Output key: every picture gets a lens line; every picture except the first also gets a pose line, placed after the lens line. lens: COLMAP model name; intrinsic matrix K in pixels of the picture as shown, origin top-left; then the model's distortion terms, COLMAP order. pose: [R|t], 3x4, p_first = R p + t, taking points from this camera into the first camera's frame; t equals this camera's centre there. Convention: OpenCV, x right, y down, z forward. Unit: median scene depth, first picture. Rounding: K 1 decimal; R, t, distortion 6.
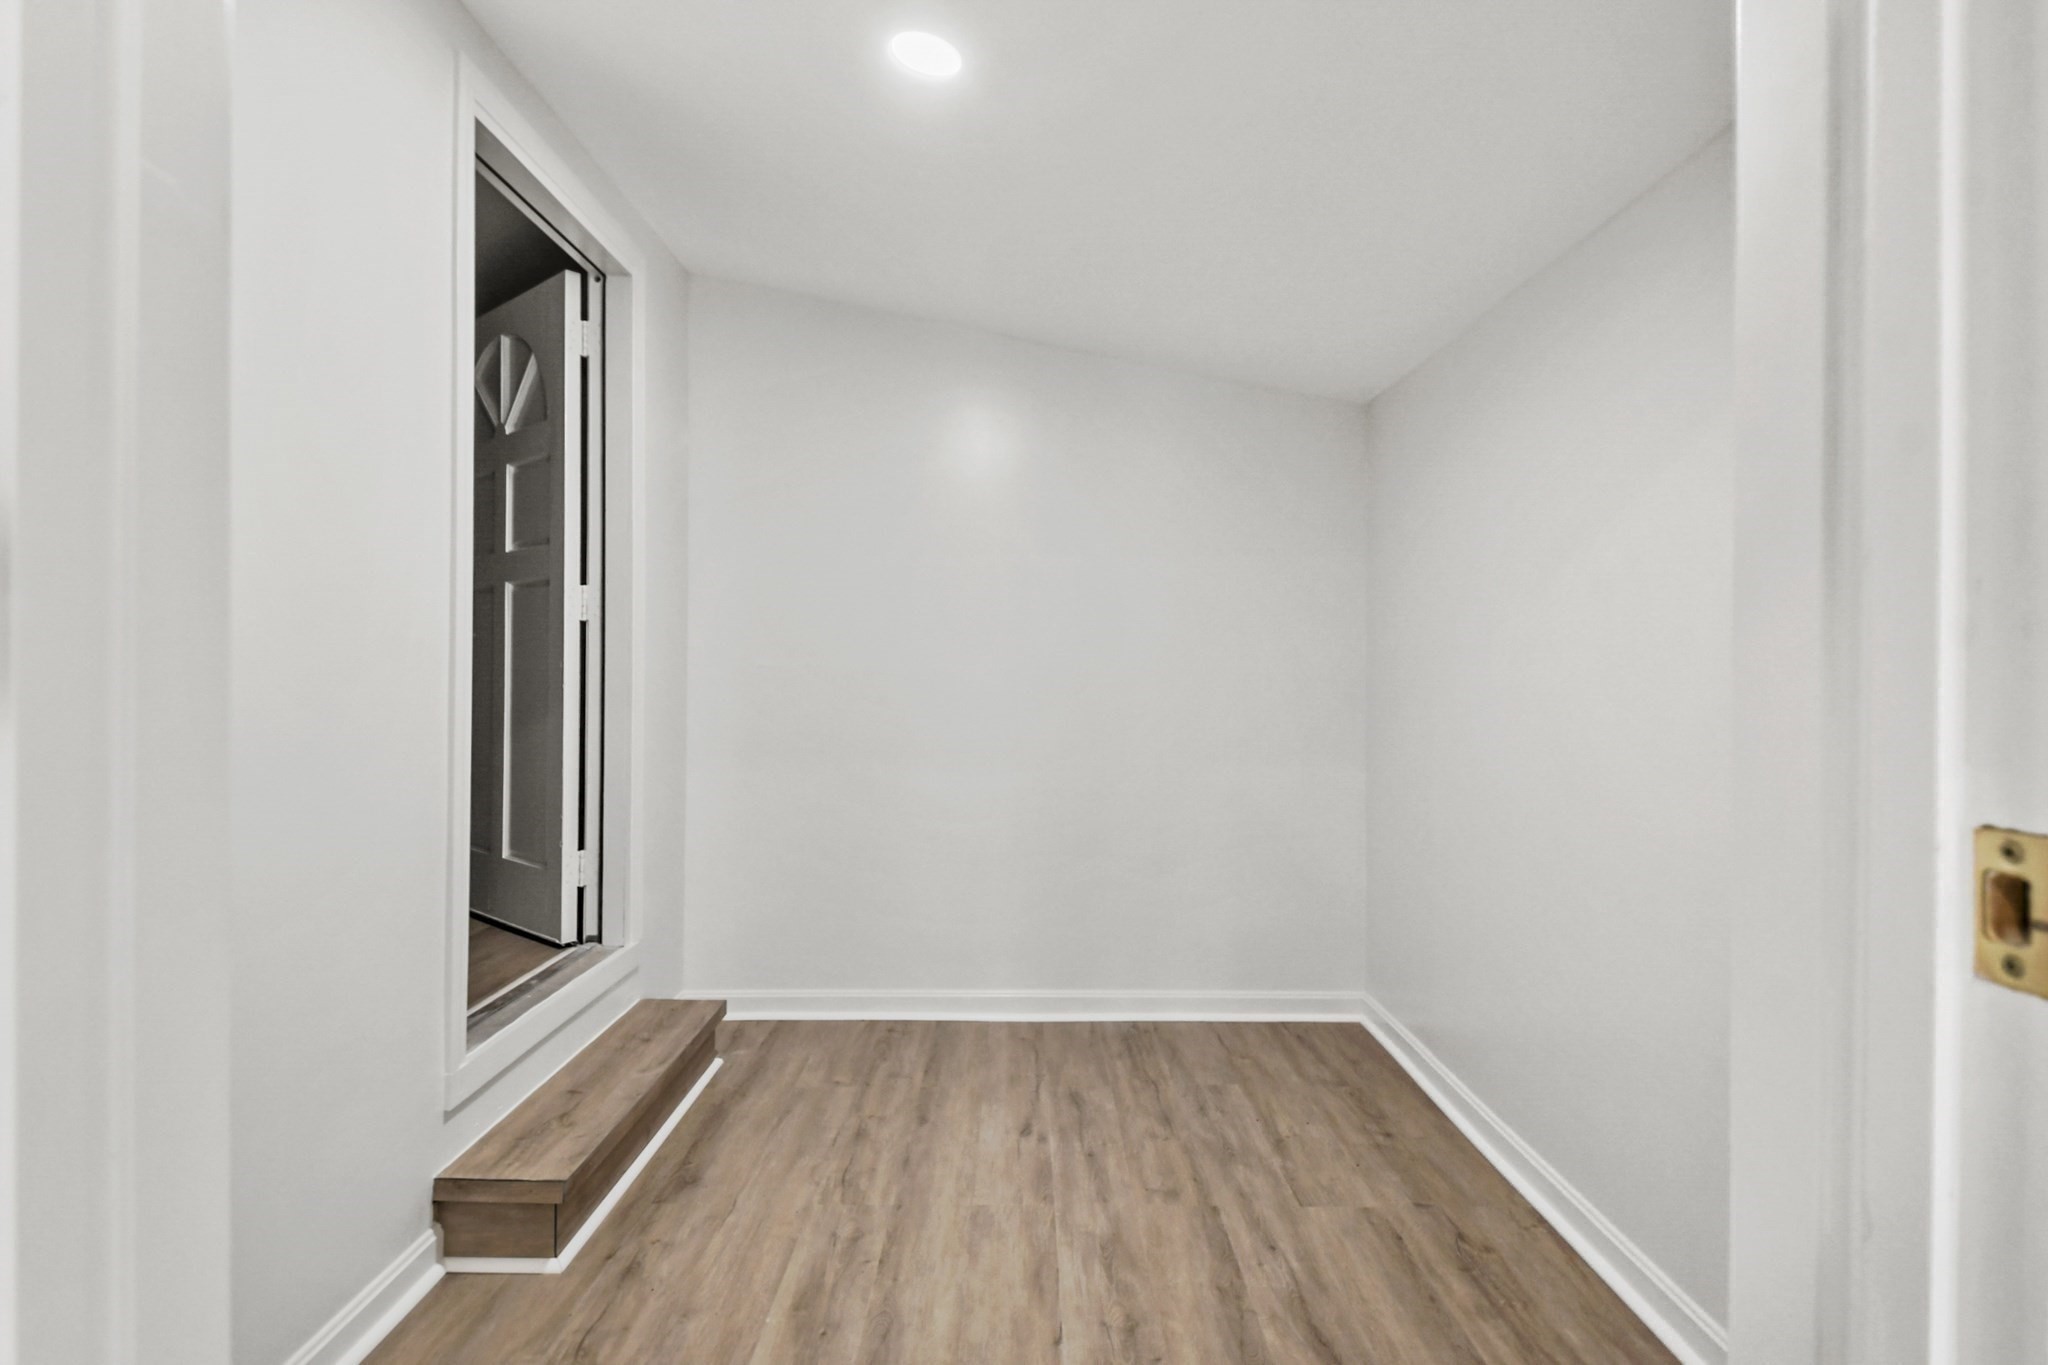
lens RADIAL K [[1024.0, 0, 1009.7], [0, 1024.0, 668.6], [0, 0, 1]] dist [0.032465, -0.021622]
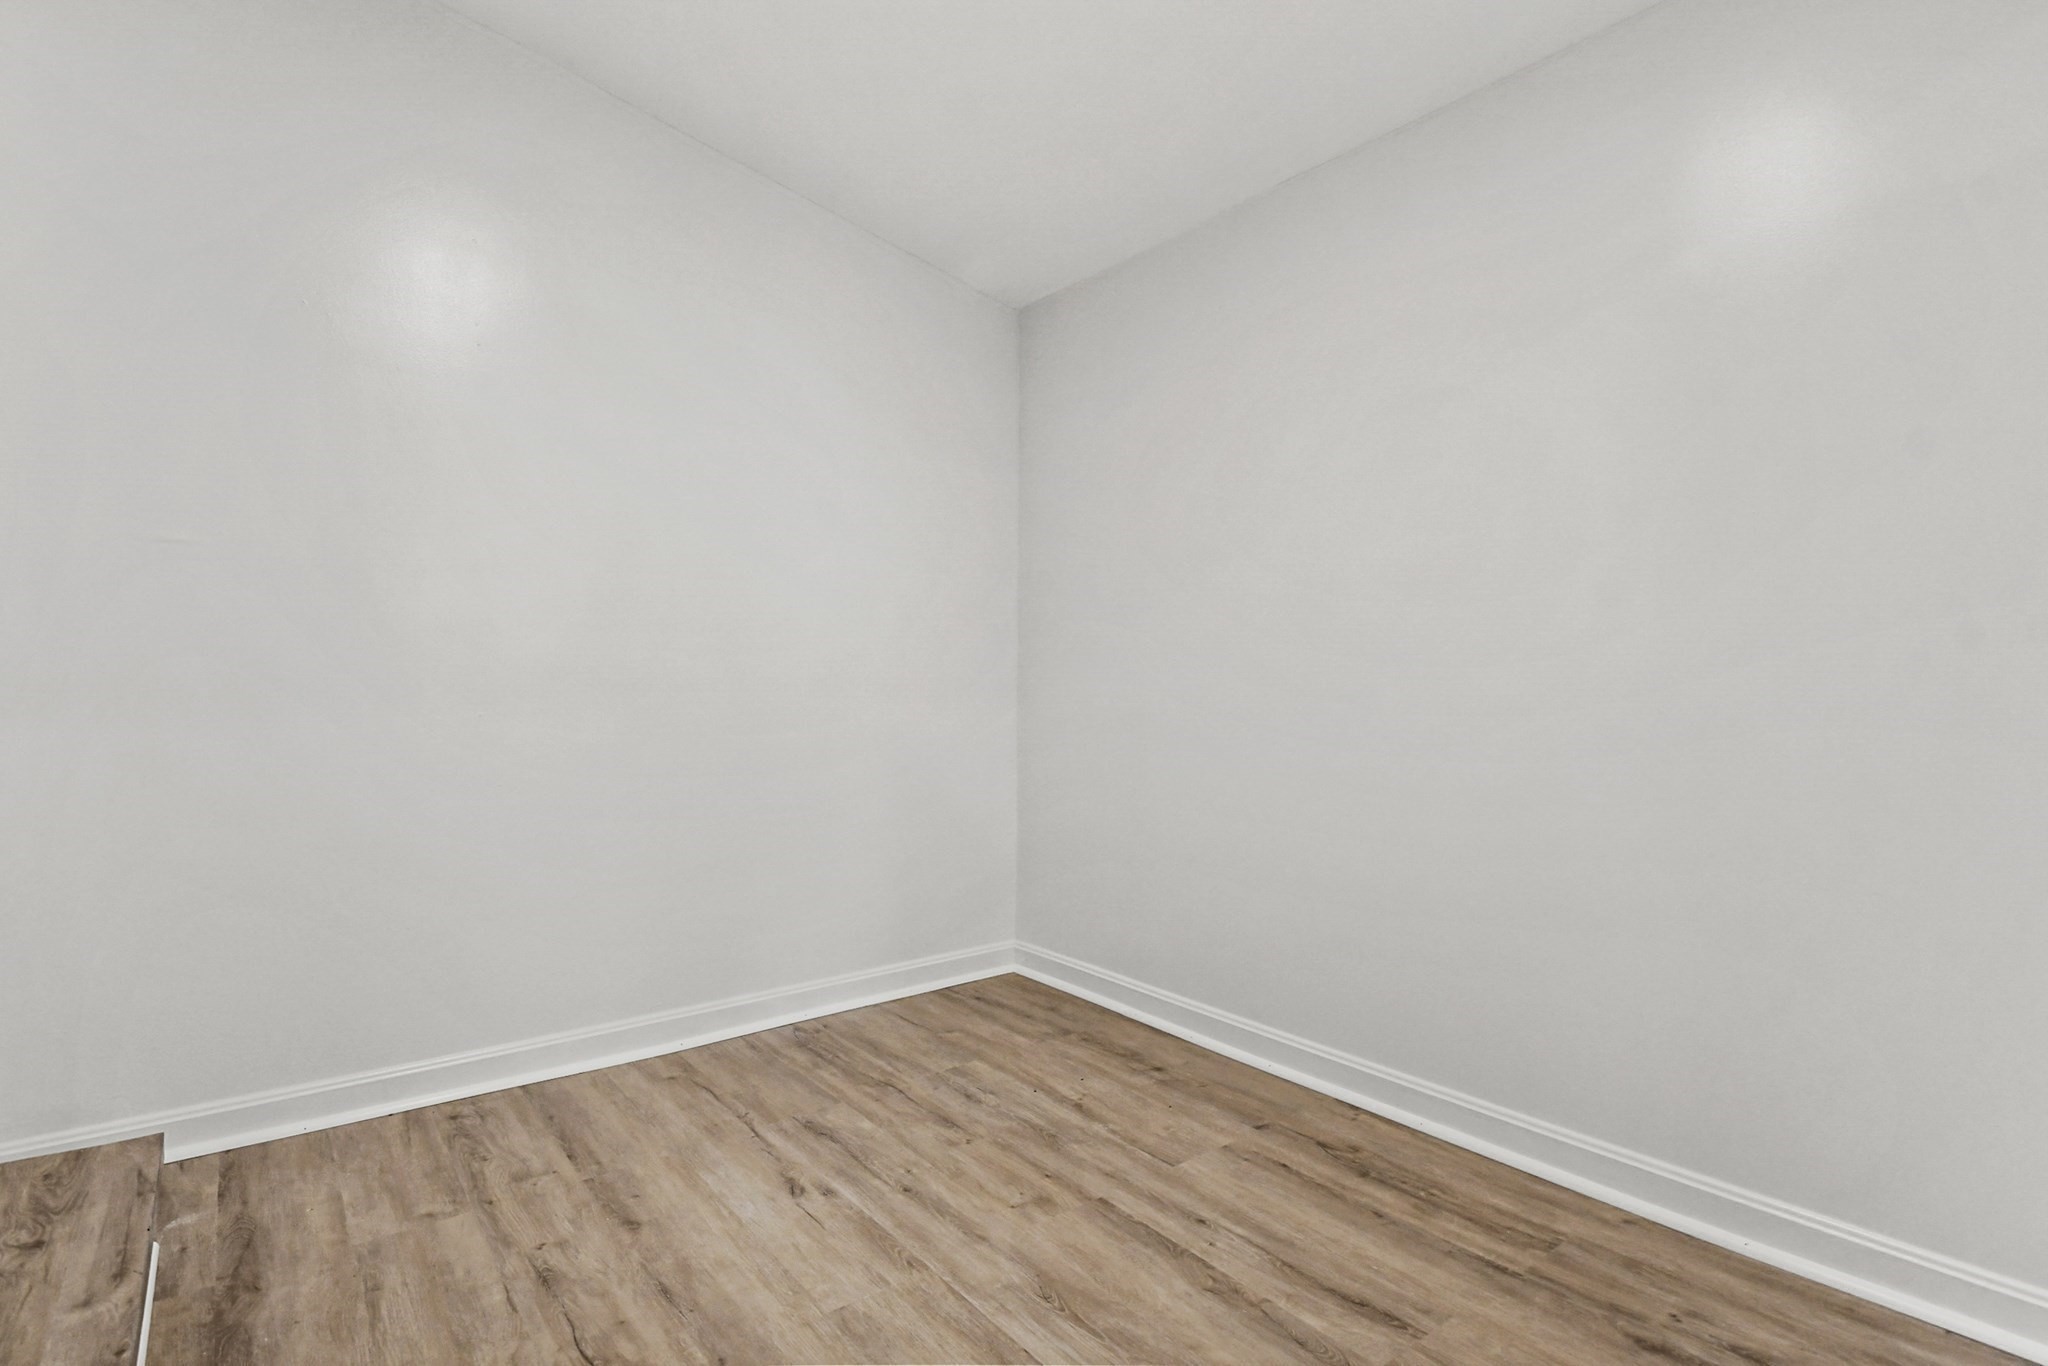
lens RADIAL K [[1024.0, 0, 1002.3], [0, 1024.0, 671.1], [0, 0, 1]] dist [0.032465, -0.021622]
pose [[0.798203, -0.004816, 0.602369, -0.289712], [0.006788, 0.999976, -0.000999, 0.091930], [-0.602350, 0.004886, 0.798217, 0.336736]]
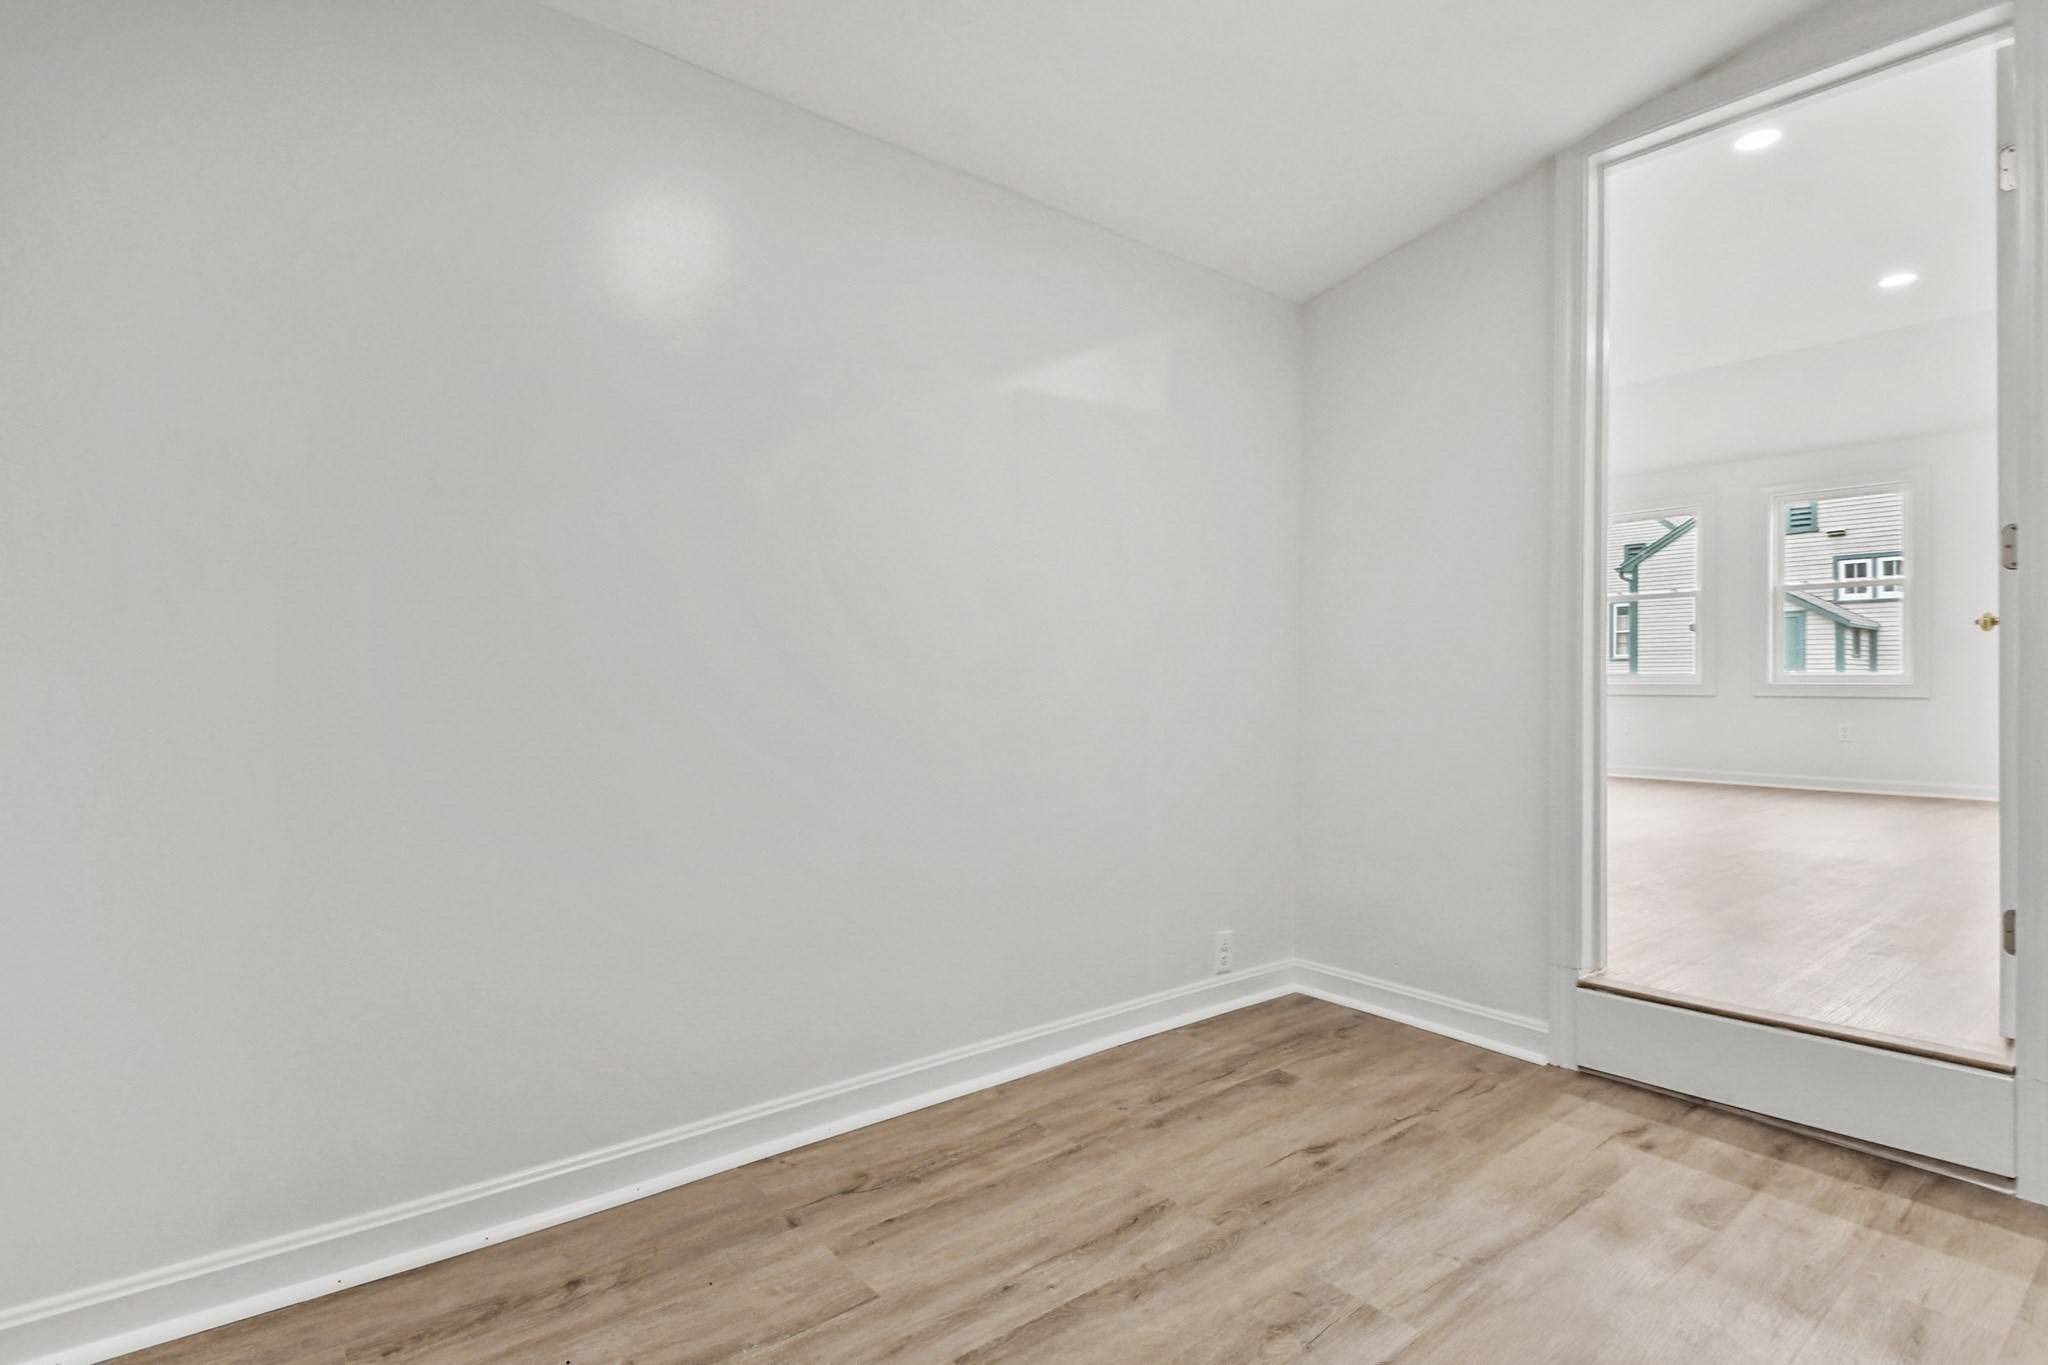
lens RADIAL K [[1024.0, 0, 1008.0], [0, 1024.0, 675.3], [0, 0, 1]] dist [0.032465, -0.021622]
pose [[-0.628274, -0.013948, 0.777867, -0.253182], [-0.010230, 0.999901, 0.009666, 0.083650], [-0.777925, -0.001885, -0.628354, 1.148894]]
